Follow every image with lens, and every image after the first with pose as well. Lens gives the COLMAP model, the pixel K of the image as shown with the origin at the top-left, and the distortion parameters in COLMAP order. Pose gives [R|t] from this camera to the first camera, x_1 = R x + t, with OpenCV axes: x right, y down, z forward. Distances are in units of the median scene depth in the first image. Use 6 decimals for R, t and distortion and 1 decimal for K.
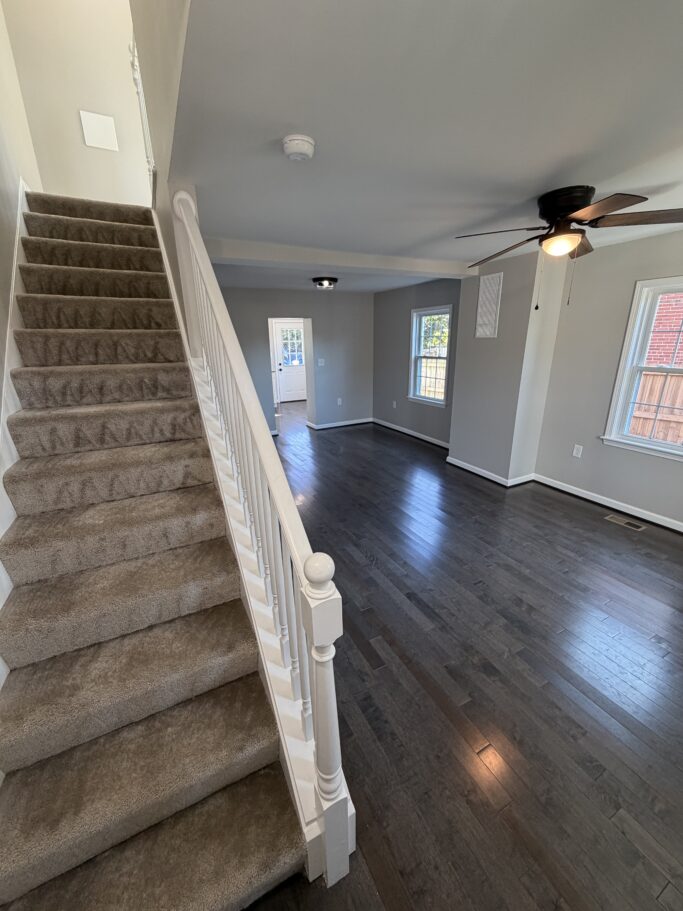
lens RADIAL K [[364.4, 0, 342.1], [0, 364.4, 454.9], [0, 0, 1]] dist [0.002098, 0.000231]
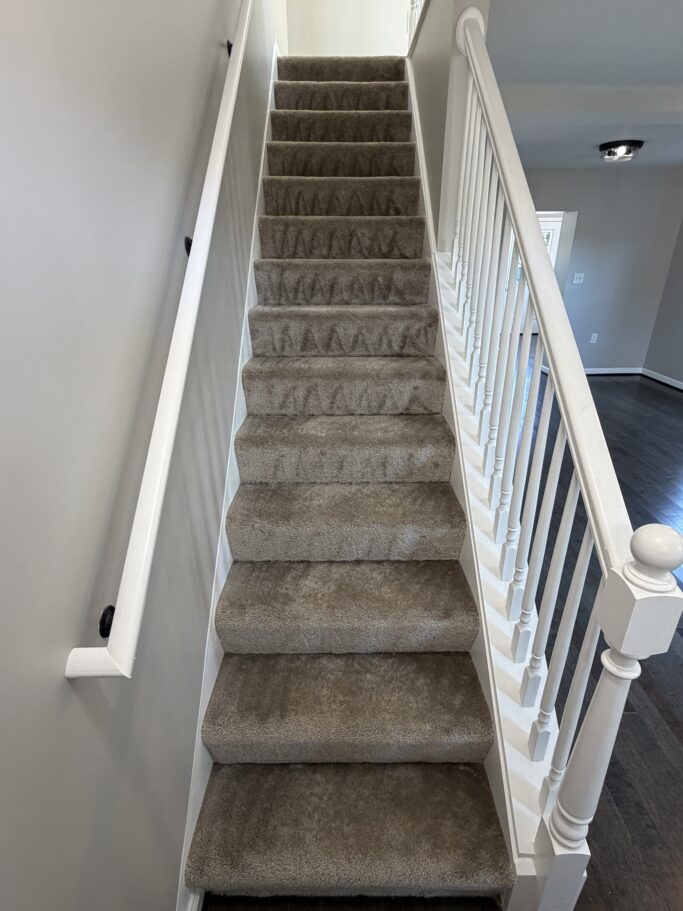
lens RADIAL K [[454.4, 0, 344.5], [0, 454.4, 456.4], [0, 0, 1]] dist [0.003793, 0.000066]
pose [[0.891632, 0.195105, -0.408567, -0.142081], [-0.145912, 0.978068, 0.148633, 0.059265], [0.428605, -0.072911, 0.900545, 0.014096]]
